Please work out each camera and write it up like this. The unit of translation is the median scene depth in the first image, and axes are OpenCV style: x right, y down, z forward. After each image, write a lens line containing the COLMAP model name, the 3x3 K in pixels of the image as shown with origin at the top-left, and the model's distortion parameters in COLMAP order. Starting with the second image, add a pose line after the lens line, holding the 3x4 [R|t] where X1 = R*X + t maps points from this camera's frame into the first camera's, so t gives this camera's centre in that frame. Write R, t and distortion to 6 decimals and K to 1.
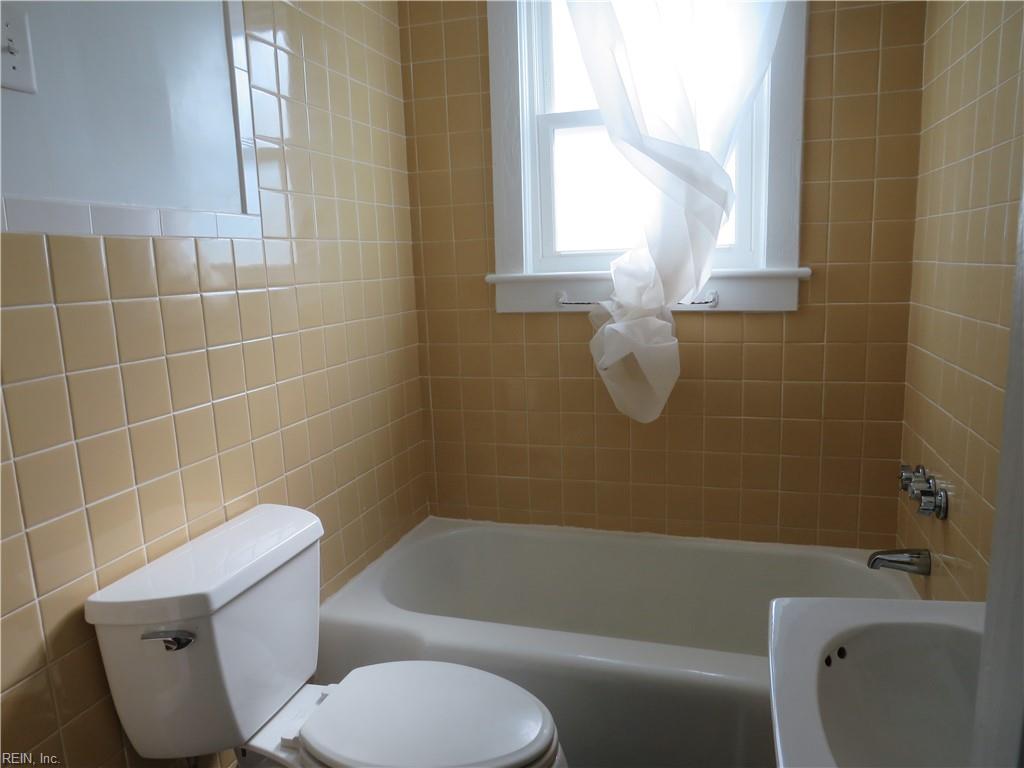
lens RADIAL K [[738.5, 0, 510.9], [0, 738.5, 384.0], [0, 0, 1]] dist [-0.023680, 0.025970]
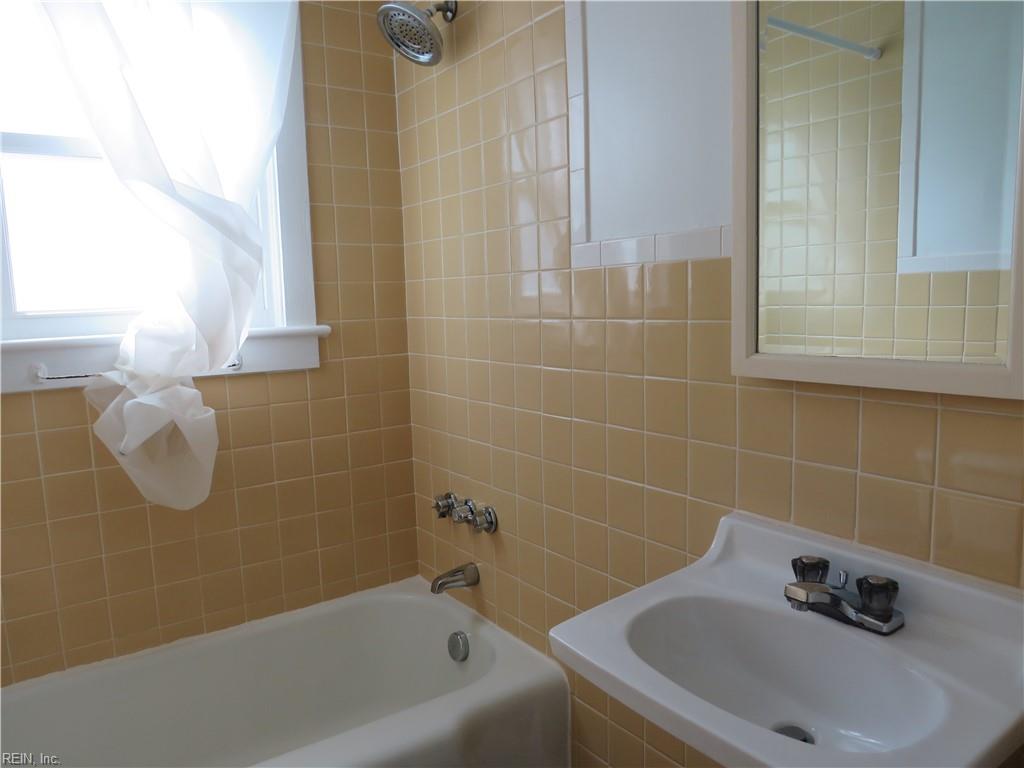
lens RADIAL K [[738.5, 0, 512.7], [0, 738.5, 387.3], [0, 0, 1]] dist [-0.023680, 0.025970]
pose [[0.622376, -0.084686, 0.778124, -0.235389], [0.144153, 0.989526, -0.007606, -0.026247], [-0.769330, 0.116903, 0.628065, 0.158515]]
